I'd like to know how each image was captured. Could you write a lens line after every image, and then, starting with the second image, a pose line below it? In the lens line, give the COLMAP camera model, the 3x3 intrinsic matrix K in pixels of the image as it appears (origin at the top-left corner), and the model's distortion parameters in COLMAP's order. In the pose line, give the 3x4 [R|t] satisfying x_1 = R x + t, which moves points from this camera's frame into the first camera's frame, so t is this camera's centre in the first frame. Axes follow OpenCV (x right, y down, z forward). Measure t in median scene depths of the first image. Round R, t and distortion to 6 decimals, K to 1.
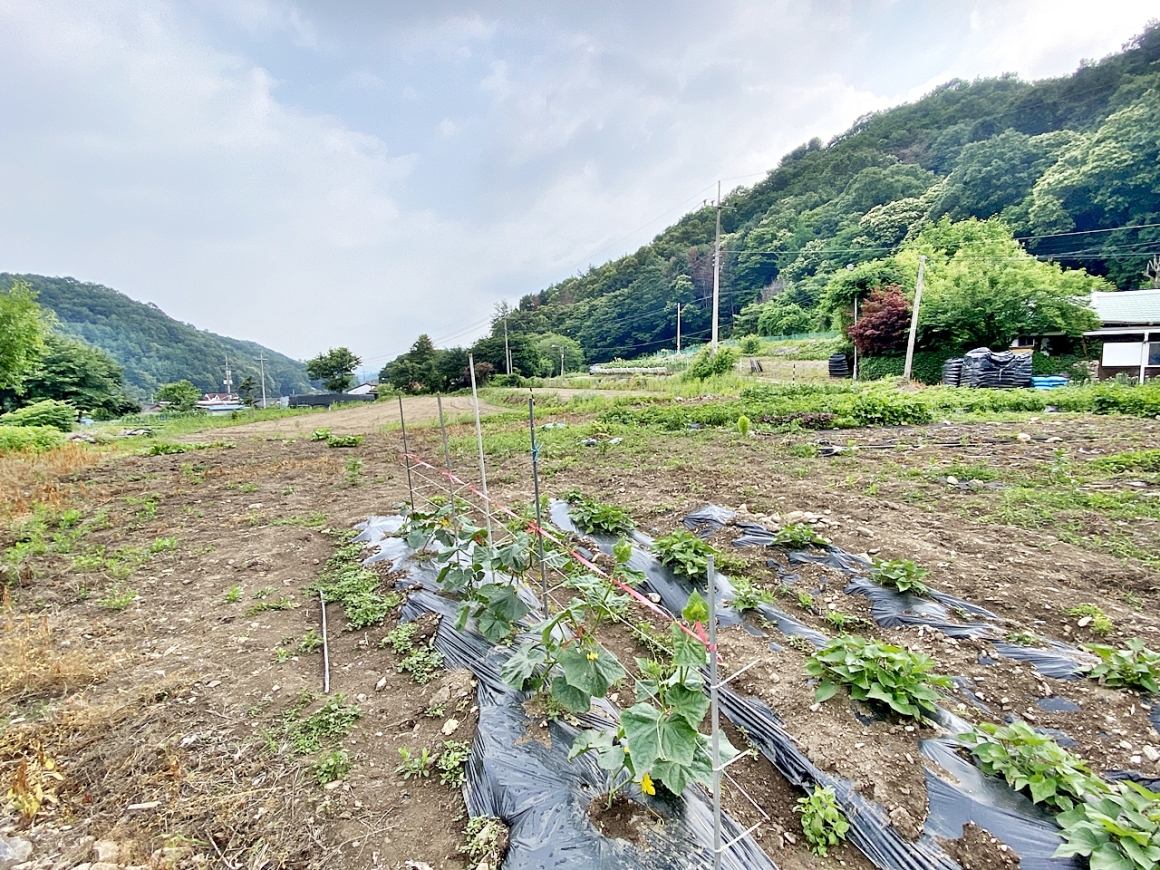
lens RADIAL K [[562.9, 0, 581.4], [0, 562.9, 444.0], [0, 0, 1]] dist [0.001317, -0.015383]
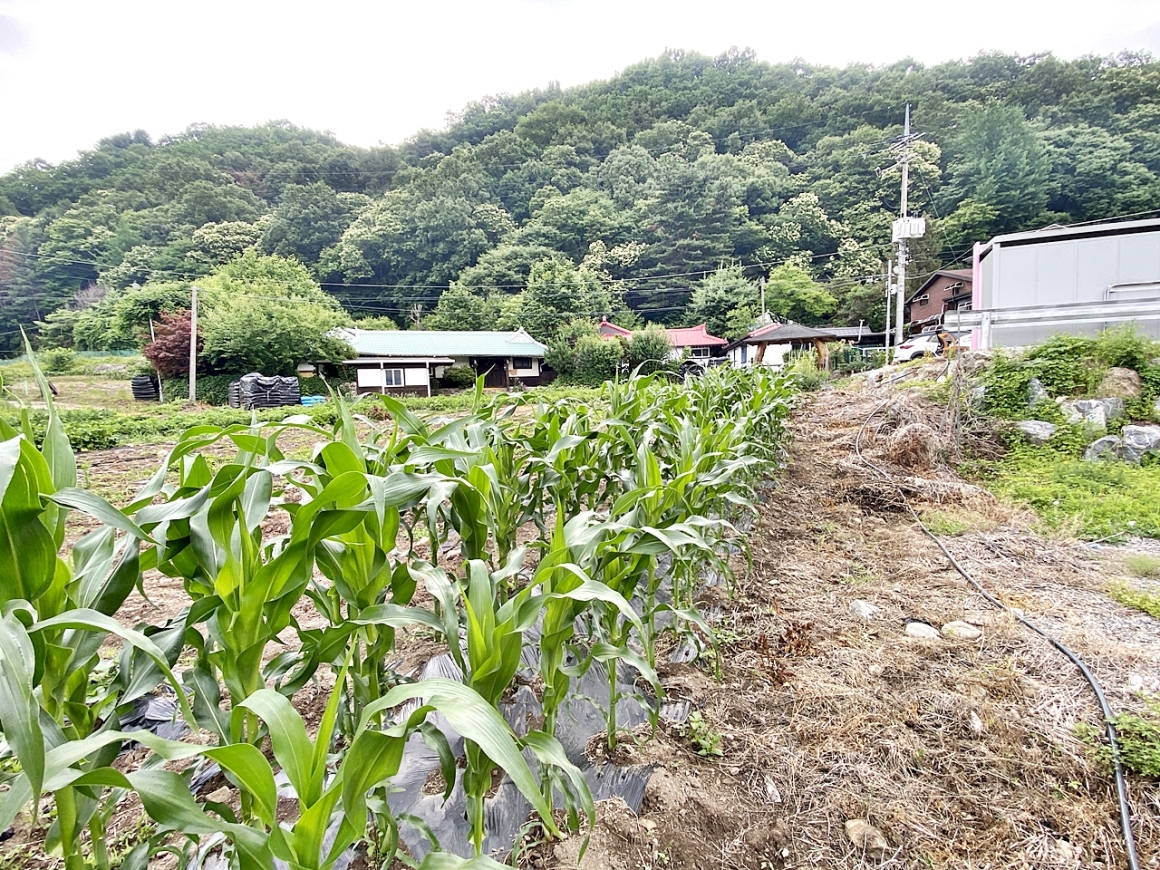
lens RADIAL K [[563.5, 0, 580.2], [0, 563.5, 445.2], [0, 0, 1]] dist [0.001408, -0.015893]
pose [[0.546209, -0.097316, 0.831977, 0.091846], [0.119442, 0.992128, 0.037632, 0.013341], [-0.829090, 0.078818, 0.553532, -0.186189]]
